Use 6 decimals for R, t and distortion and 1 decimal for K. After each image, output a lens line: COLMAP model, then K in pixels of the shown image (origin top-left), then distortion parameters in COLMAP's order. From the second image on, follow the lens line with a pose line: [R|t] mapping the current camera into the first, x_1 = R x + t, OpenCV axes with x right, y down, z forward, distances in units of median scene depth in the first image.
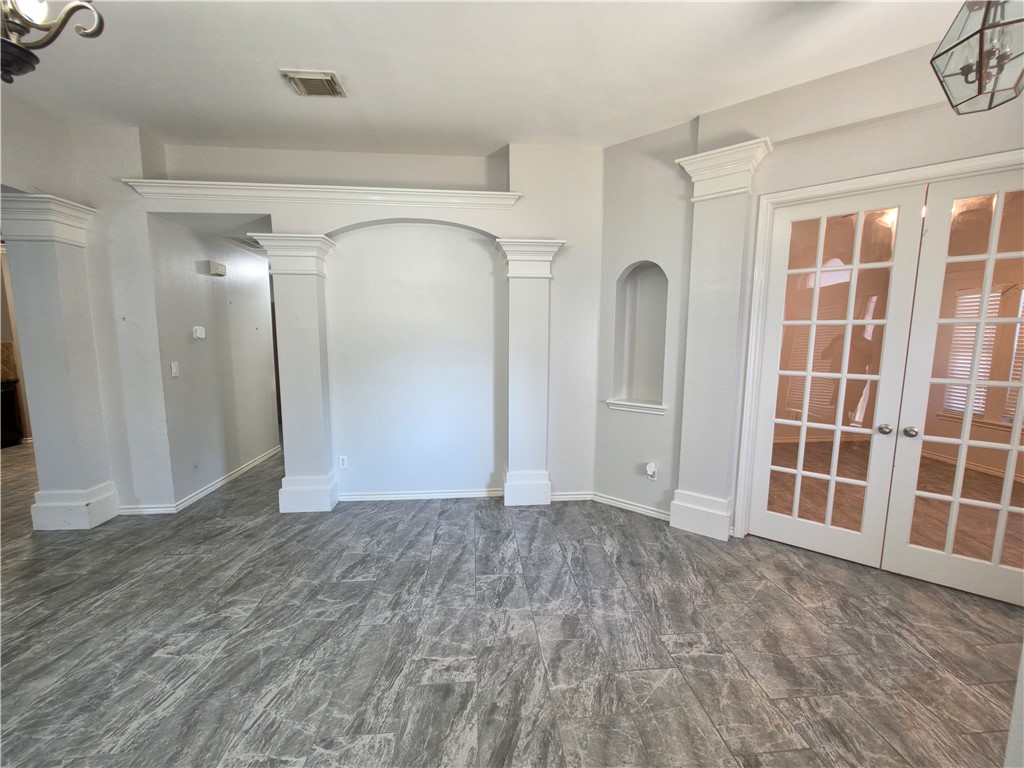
lens RADIAL K [[409.7, 0, 508.8], [0, 409.7, 386.3], [0, 0, 1]] dist [-0.004756, 0.000530]
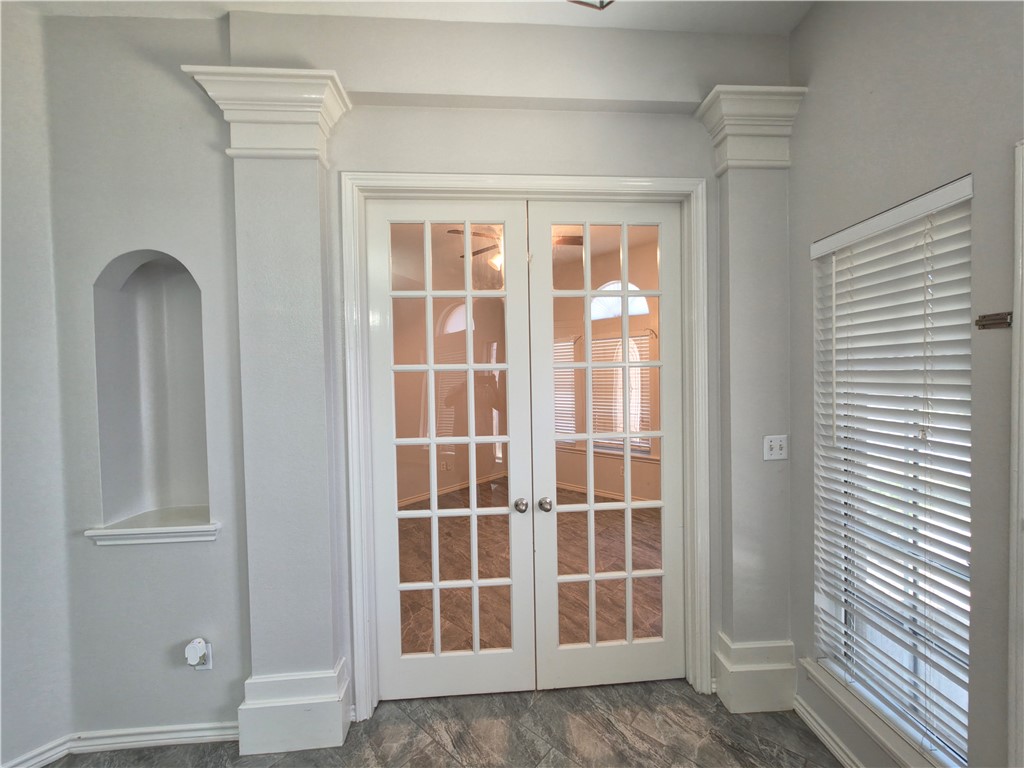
lens RADIAL K [[409.7, 0, 508.8], [0, 409.7, 386.3], [0, 0, 1]] dist [-0.004756, 0.000530]
pose [[0.733014, -0.034522, 0.679337, 0.361761], [0.105933, 0.992319, -0.063876, -0.063961], [-0.671914, 0.118787, 0.731041, 0.395600]]
